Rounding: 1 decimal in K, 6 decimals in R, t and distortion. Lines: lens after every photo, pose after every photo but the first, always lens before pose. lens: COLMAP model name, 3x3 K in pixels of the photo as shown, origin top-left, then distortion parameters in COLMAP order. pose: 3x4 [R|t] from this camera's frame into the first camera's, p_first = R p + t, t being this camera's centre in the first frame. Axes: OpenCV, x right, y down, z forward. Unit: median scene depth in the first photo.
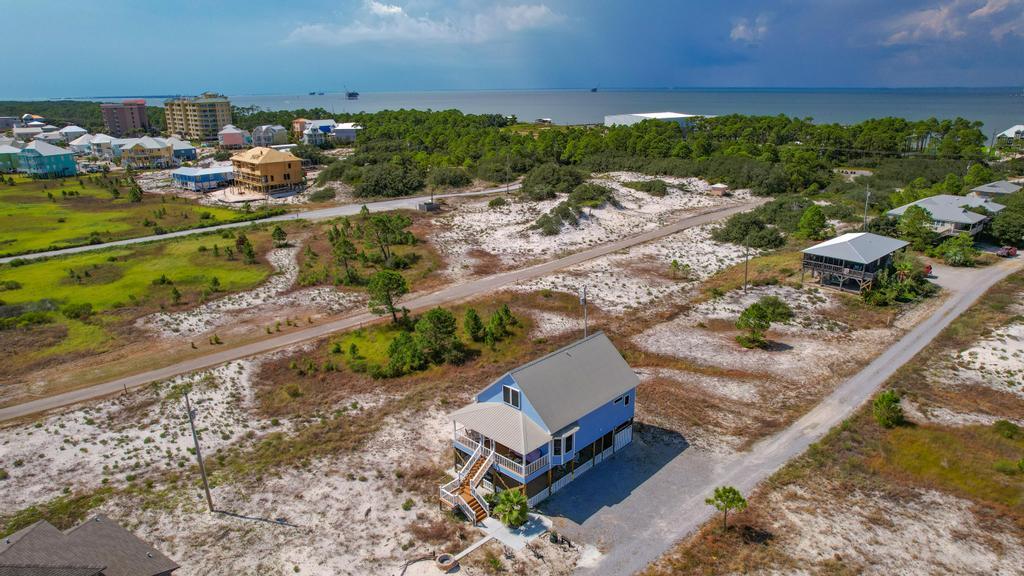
lens RADIAL K [[656.4, 0, 512.0], [0, 656.4, 288.0], [0, 0, 1]] dist [-0.083713, 0.075844]
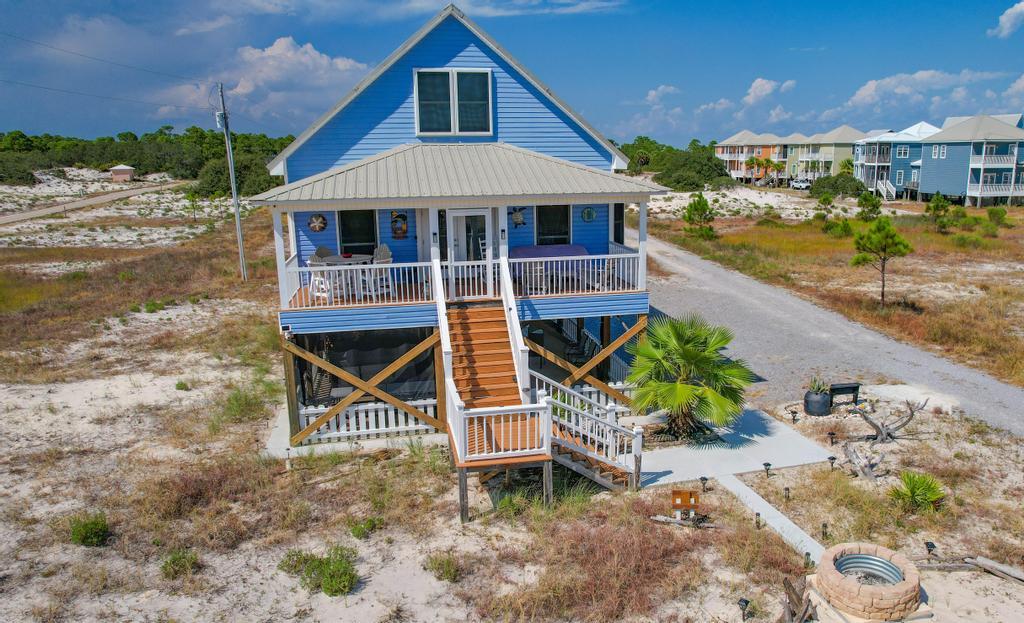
lens RADIAL K [[738.9, 0, 555.5], [0, 738.9, 310.9], [0, 0, 1]] dist [-0.088159, 0.079869]
pose [[0.544972, -0.167444, 0.821565, -0.290552], [0.250333, 0.967658, 0.031164, 0.277931], [-0.800212, 0.188681, 0.569263, 0.835230]]
